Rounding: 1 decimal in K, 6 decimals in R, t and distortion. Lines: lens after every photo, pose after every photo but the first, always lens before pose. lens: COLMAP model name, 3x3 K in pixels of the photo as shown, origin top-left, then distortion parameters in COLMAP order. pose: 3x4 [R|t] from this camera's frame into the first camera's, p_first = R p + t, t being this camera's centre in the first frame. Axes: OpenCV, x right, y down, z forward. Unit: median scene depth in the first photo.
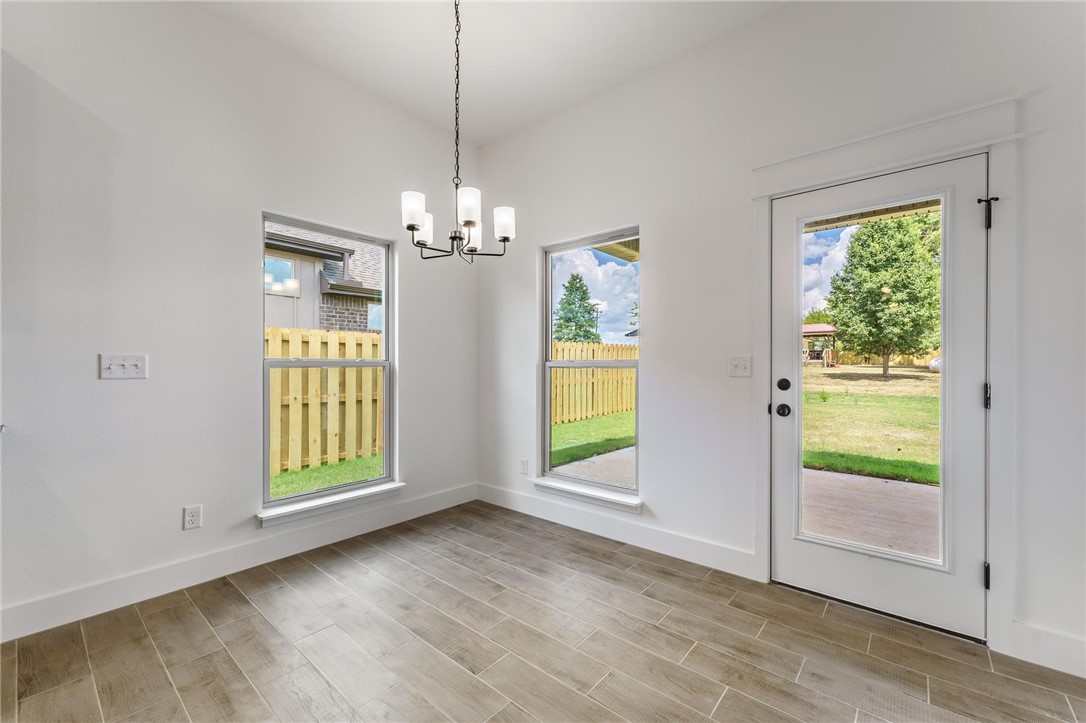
lens RADIAL K [[442.2, 0, 543.0], [0, 442.2, 365.0], [0, 0, 1]] dist [0.002440, -0.000224]
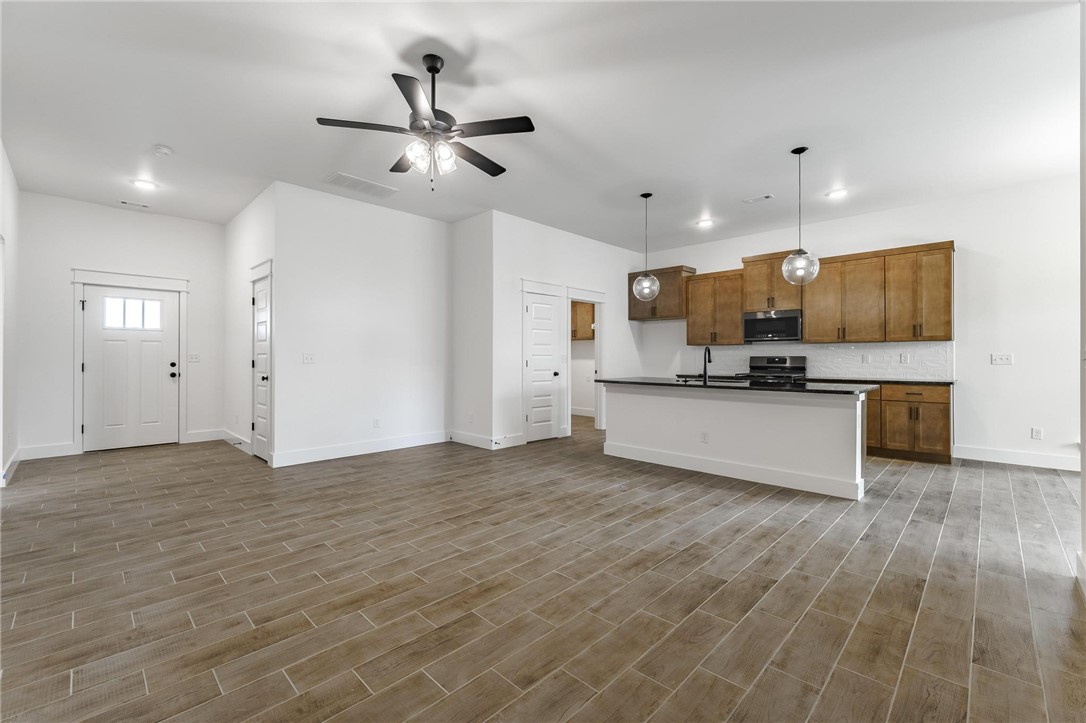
lens RADIAL K [[458.5, 0, 542.4], [0, 458.5, 356.6], [0, 0, 1]] dist [-0.003293, -0.000207]
pose [[-0.071580, -0.005154, -0.997422, 1.326292], [0.000532, 0.999986, -0.005205, 0.001150], [0.997435, -0.000904, -0.071576, -1.007902]]
